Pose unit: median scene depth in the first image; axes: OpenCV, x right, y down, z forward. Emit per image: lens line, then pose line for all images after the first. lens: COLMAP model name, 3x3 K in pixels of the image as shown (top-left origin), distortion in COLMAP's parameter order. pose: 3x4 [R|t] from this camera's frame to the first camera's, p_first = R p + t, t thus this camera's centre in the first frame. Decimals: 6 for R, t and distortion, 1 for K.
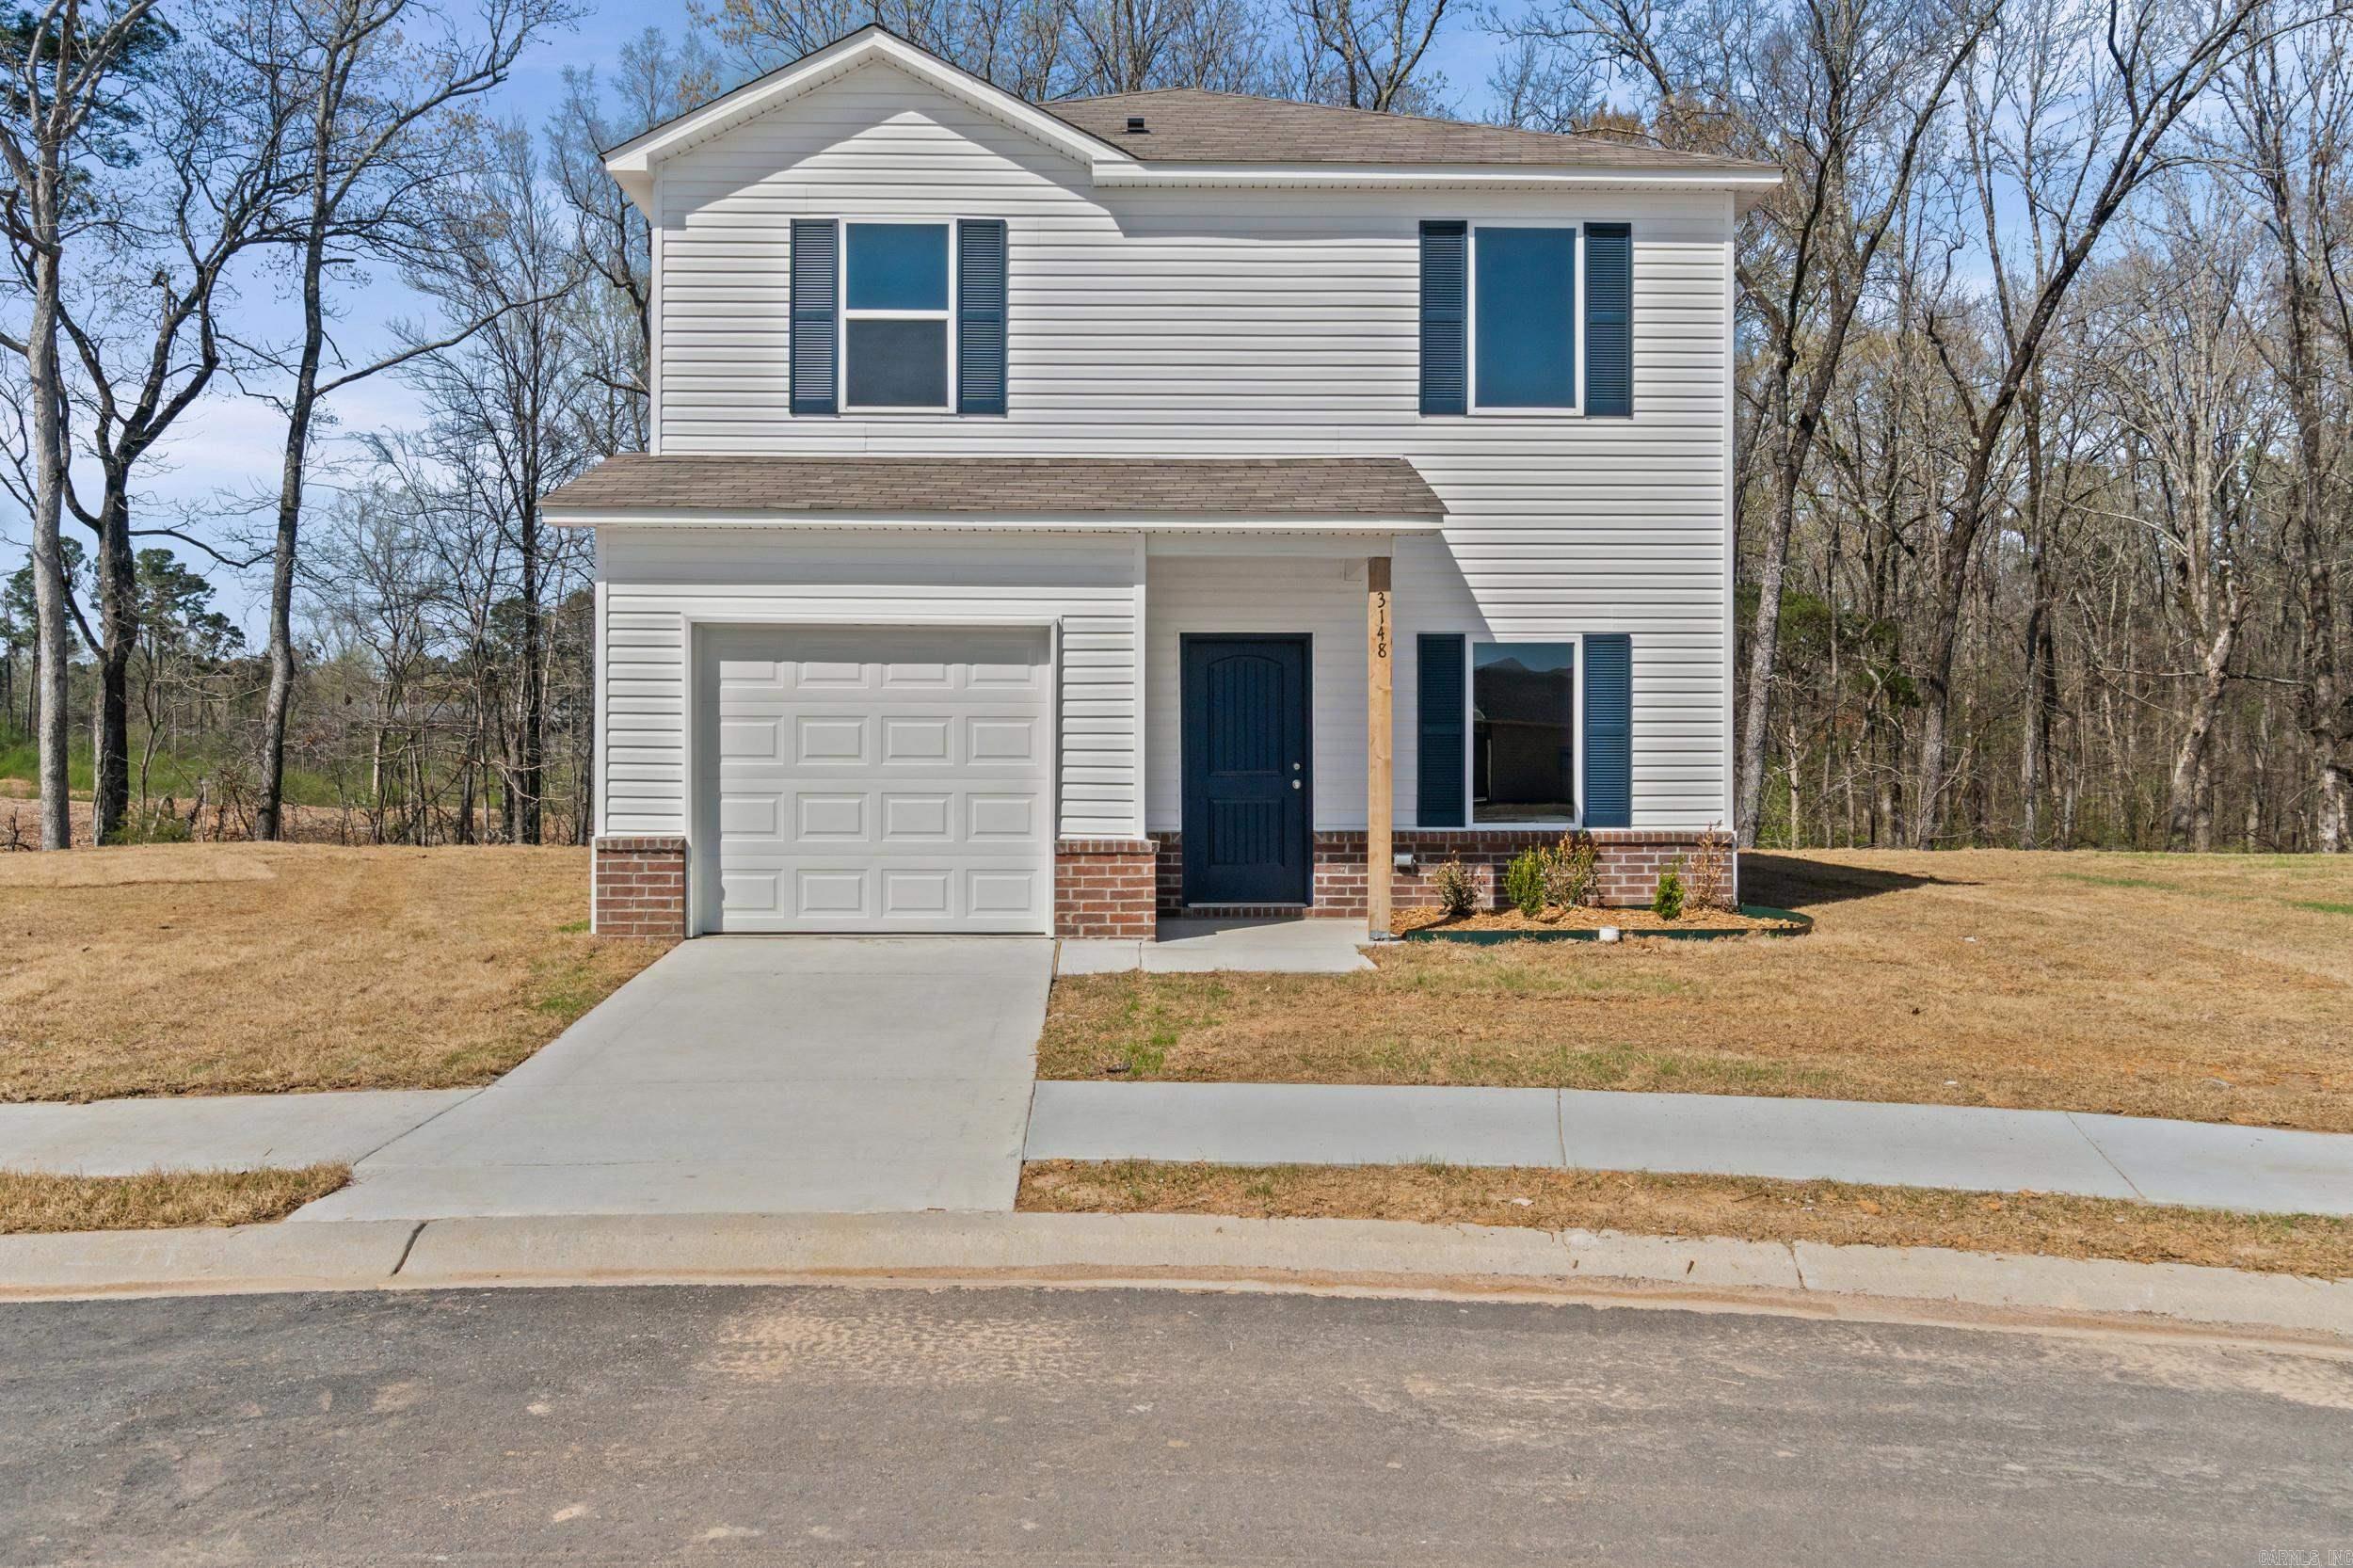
lens RADIAL K [[1724.2, 0, 1151.9], [0, 1724.2, 773.5], [0, 0, 1]] dist [-0.005305, 0.003043]
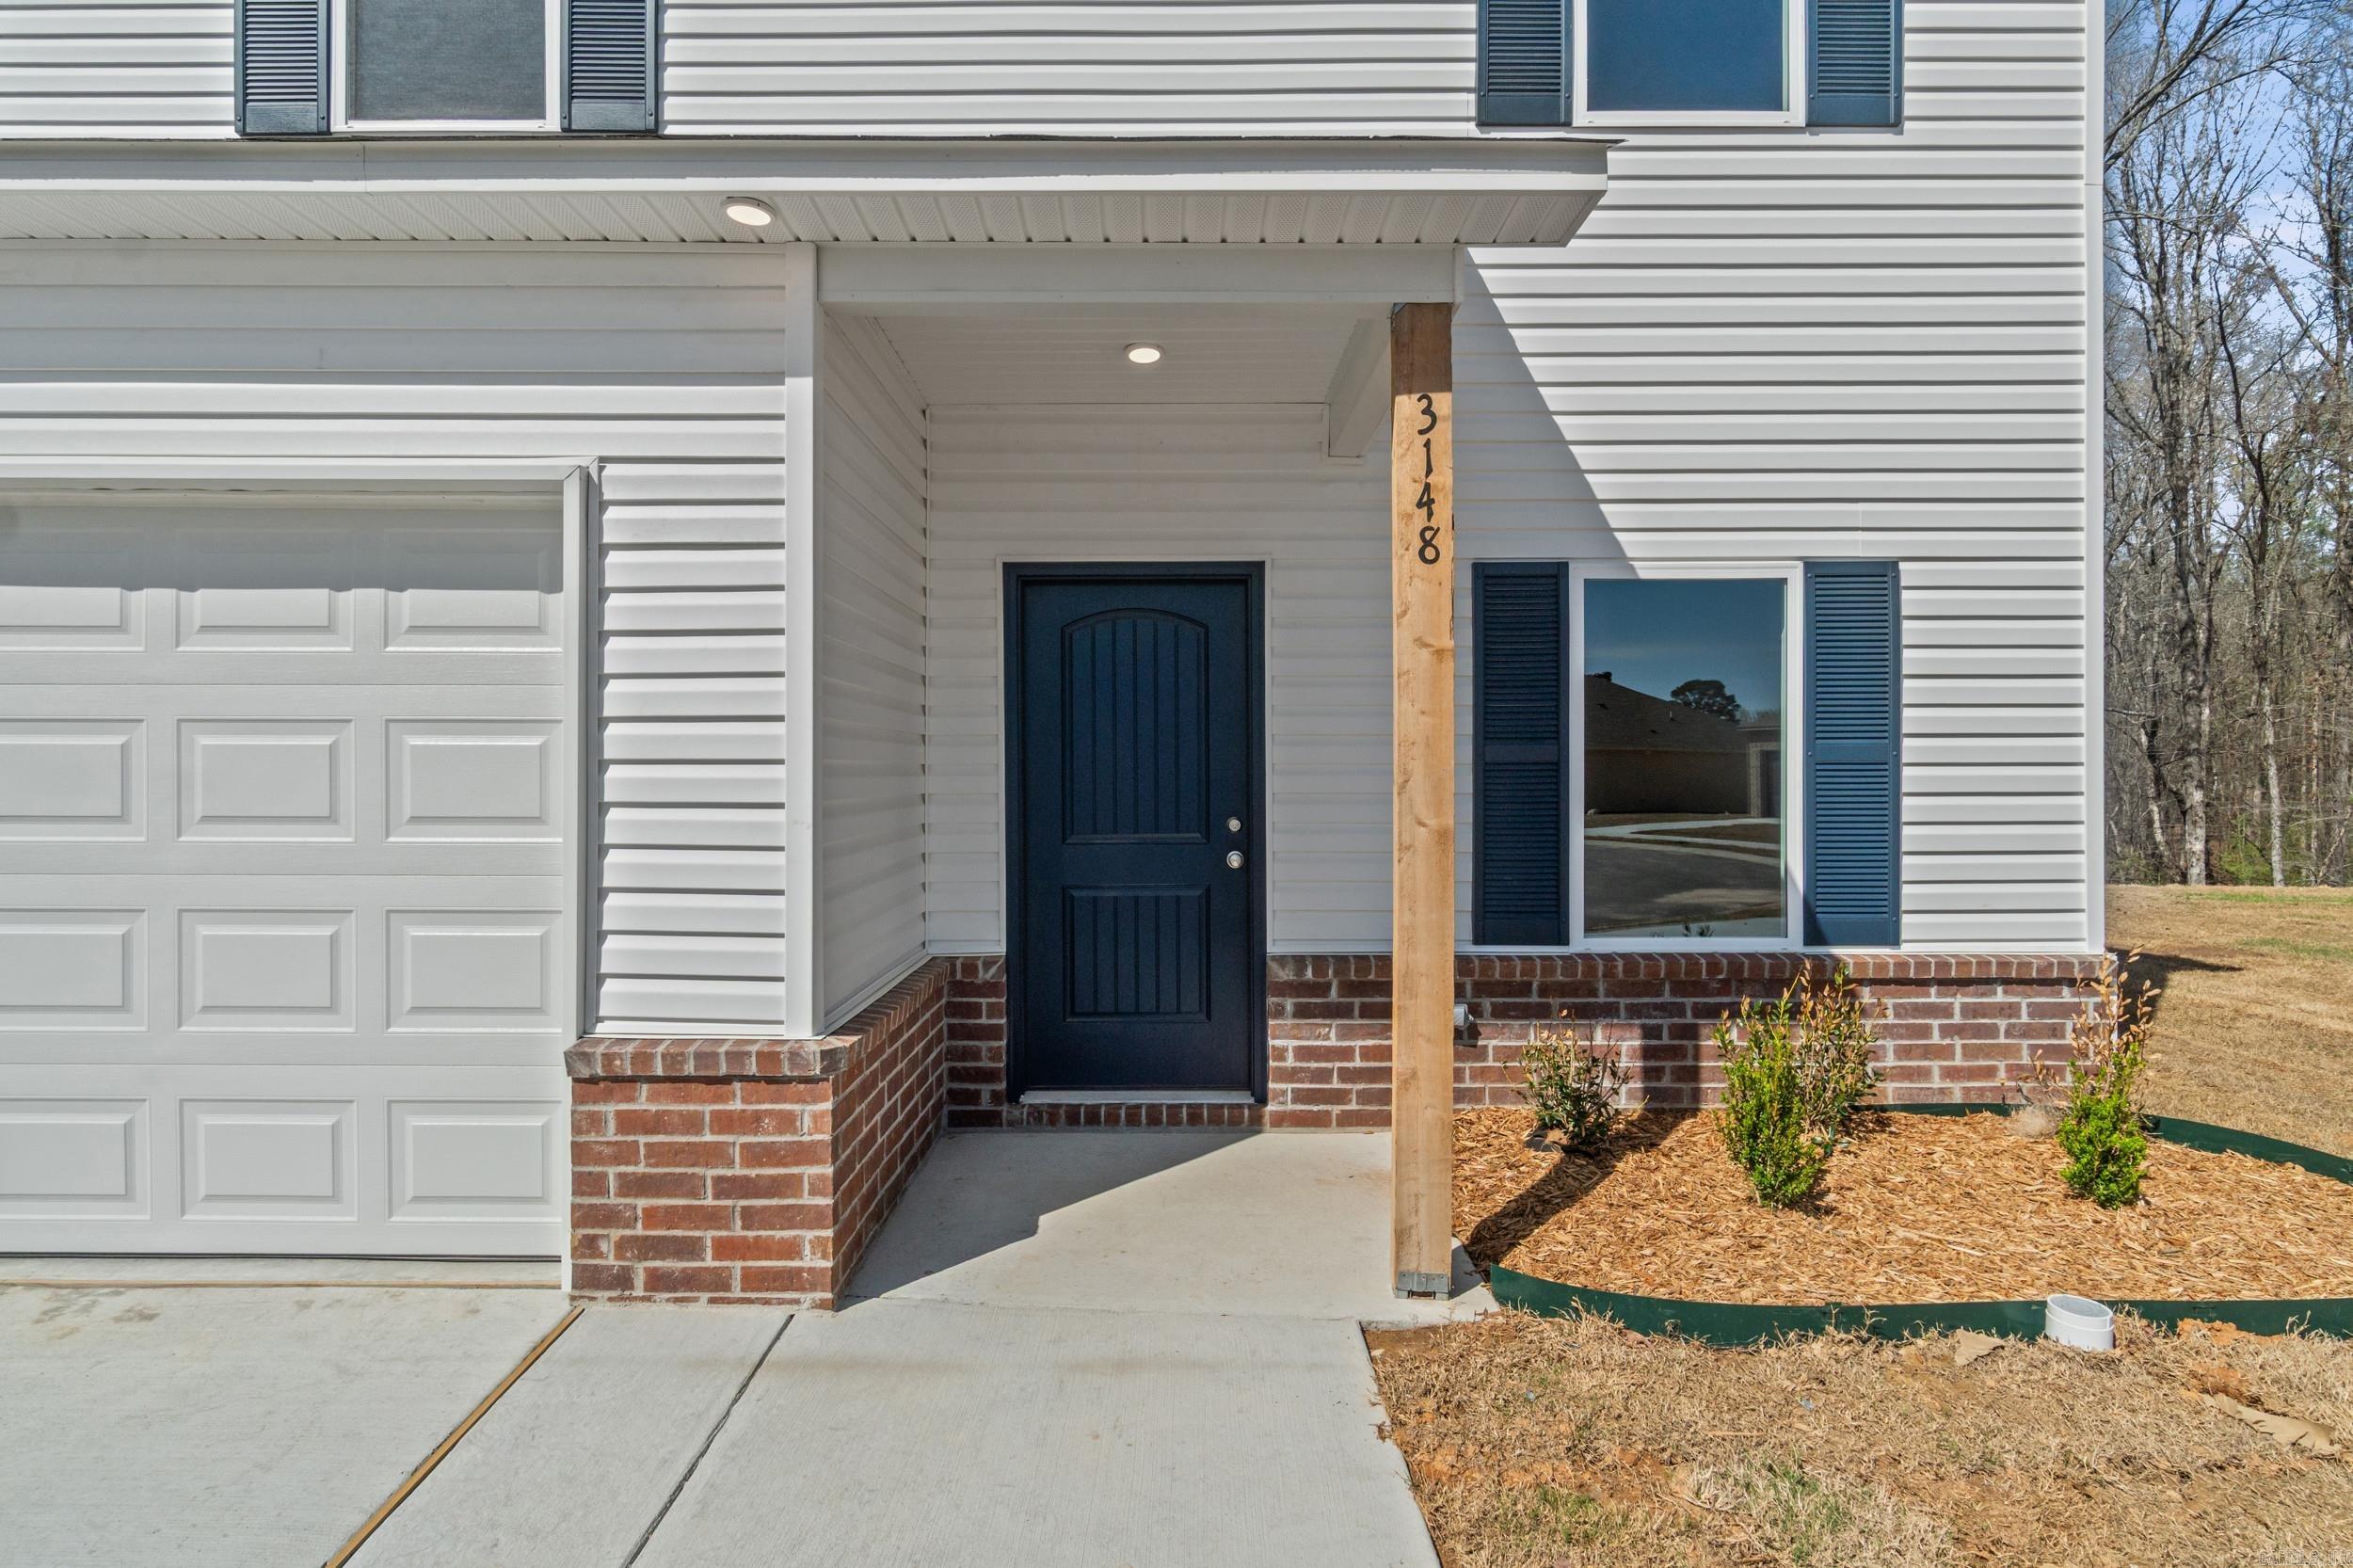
lens RADIAL K [[1193.9, 0, 1159.3], [0, 1193.9, 784.2], [0, 0, 1]] dist [-0.010198, 0.007245]
pose [[0.999712, -0.001349, -0.023949, 0.071044], [0.001317, 0.999998, -0.001353, -0.015774], [0.023950, 0.001321, 0.999712, 0.654080]]
